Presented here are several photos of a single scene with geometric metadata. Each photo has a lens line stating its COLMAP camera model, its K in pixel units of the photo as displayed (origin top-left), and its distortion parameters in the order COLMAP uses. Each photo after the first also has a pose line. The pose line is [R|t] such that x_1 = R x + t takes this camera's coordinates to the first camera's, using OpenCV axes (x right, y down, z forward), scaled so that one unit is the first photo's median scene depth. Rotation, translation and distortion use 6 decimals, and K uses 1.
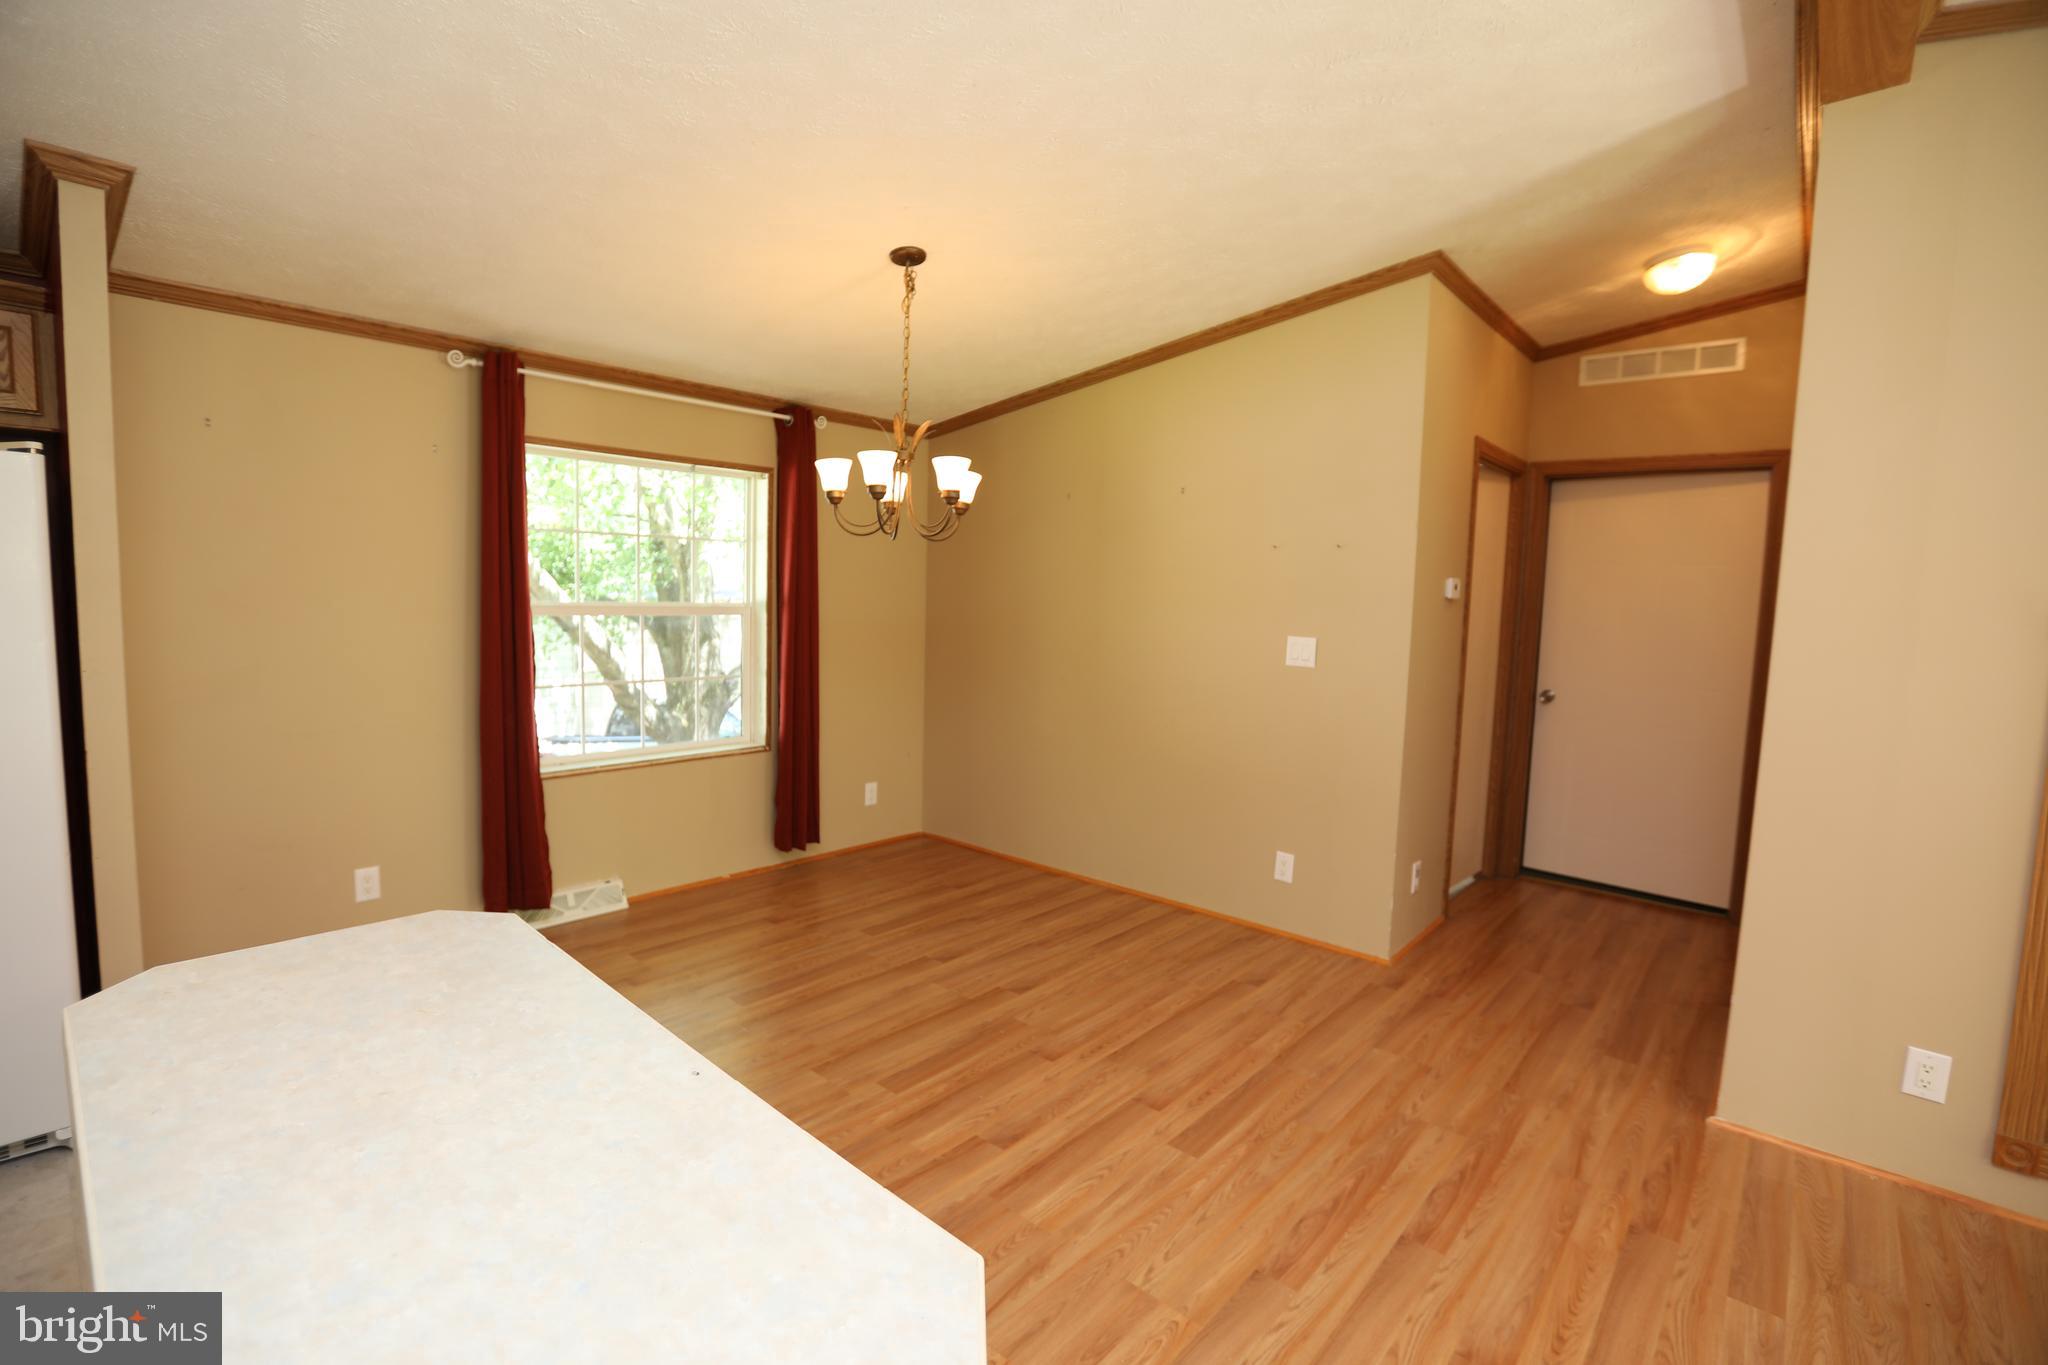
lens RADIAL K [[929.3, 0, 1016.7], [0, 929.3, 676.9], [0, 0, 1]] dist [-0.053126, 0.017874]
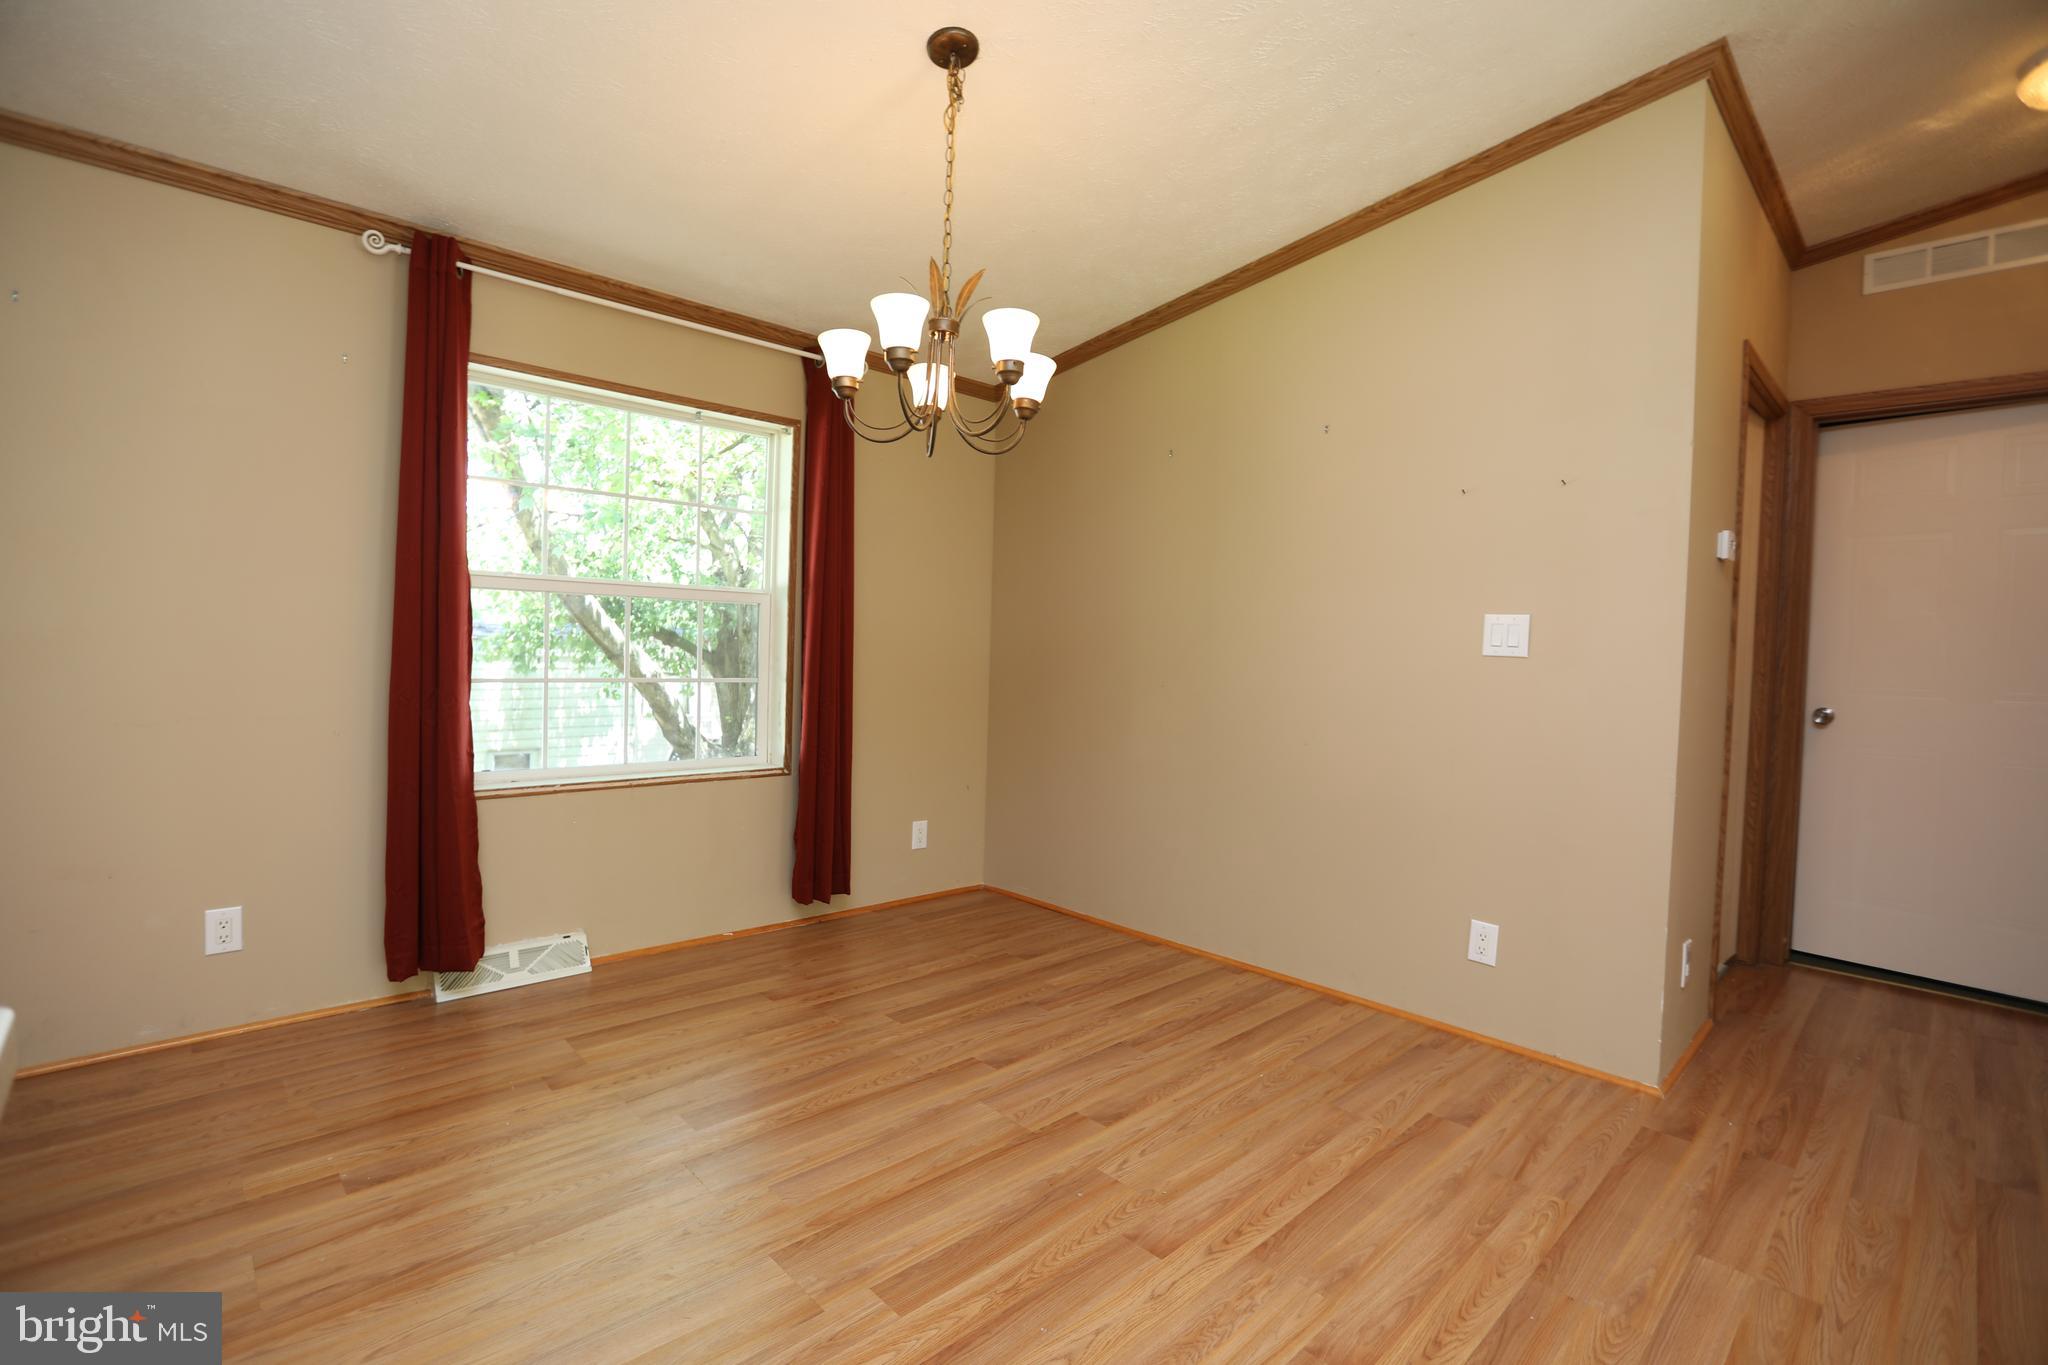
lens RADIAL K [[929.3, 0, 1016.7], [0, 929.3, 676.9], [0, 0, 1]] dist [-0.053126, 0.017874]
pose [[0.996058, 0.005189, -0.088553, -0.004651], [-0.010735, 0.998002, -0.062262, 0.058646], [0.088053, 0.062967, 0.994124, 0.302332]]
